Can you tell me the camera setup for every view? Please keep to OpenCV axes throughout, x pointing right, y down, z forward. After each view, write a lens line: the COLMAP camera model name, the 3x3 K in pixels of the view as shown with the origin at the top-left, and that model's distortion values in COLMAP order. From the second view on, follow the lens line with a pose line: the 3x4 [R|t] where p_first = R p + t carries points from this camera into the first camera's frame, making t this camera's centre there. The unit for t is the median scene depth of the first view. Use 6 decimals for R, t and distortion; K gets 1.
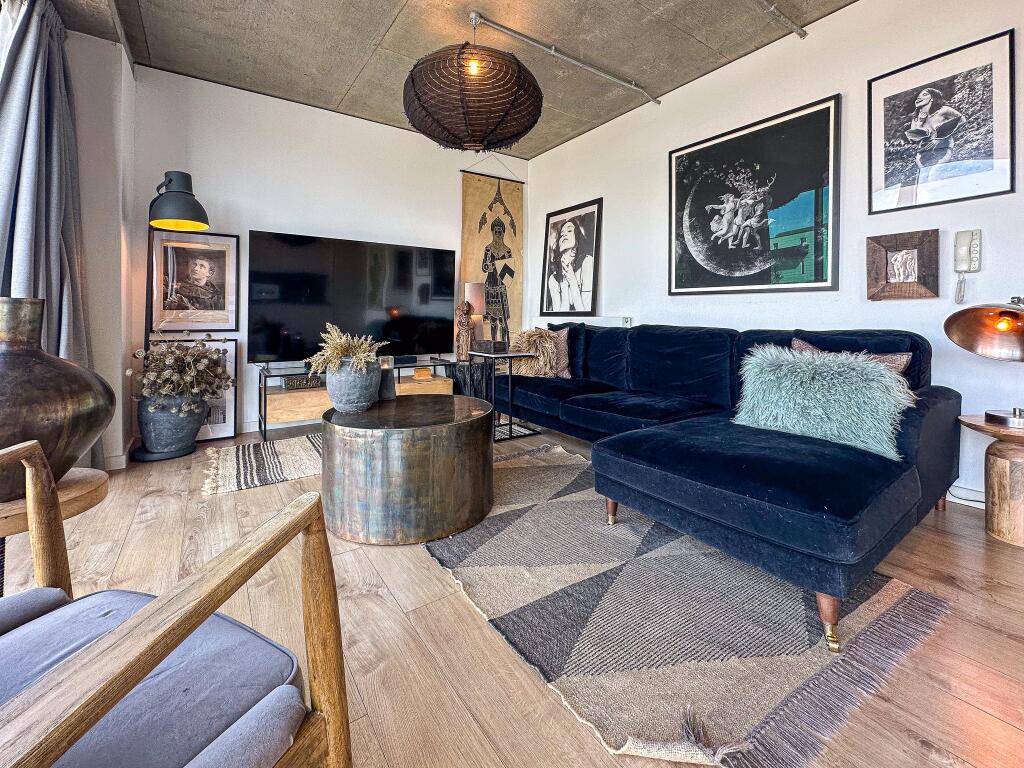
lens RADIAL K [[448.4, 0, 516.2], [0, 448.4, 319.1], [0, 0, 1]] dist [0.001341, 0.000068]
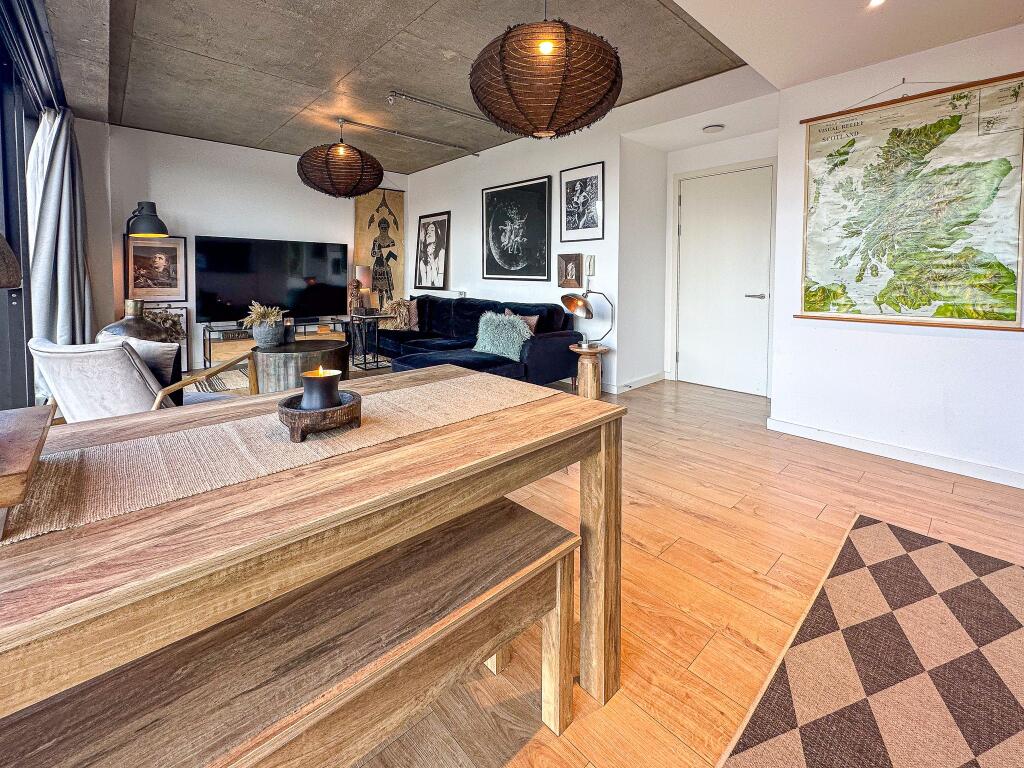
lens RADIAL K [[449.2, 0, 528.1], [0, 449.2, 301.5], [0, 0, 1]] dist [0.002967, -0.000105]
pose [[0.988369, 0.000340, 0.152073, 0.265469], [-0.008148, 0.998679, 0.050725, -0.056978], [-0.151855, -0.051374, 0.987067, -0.634421]]
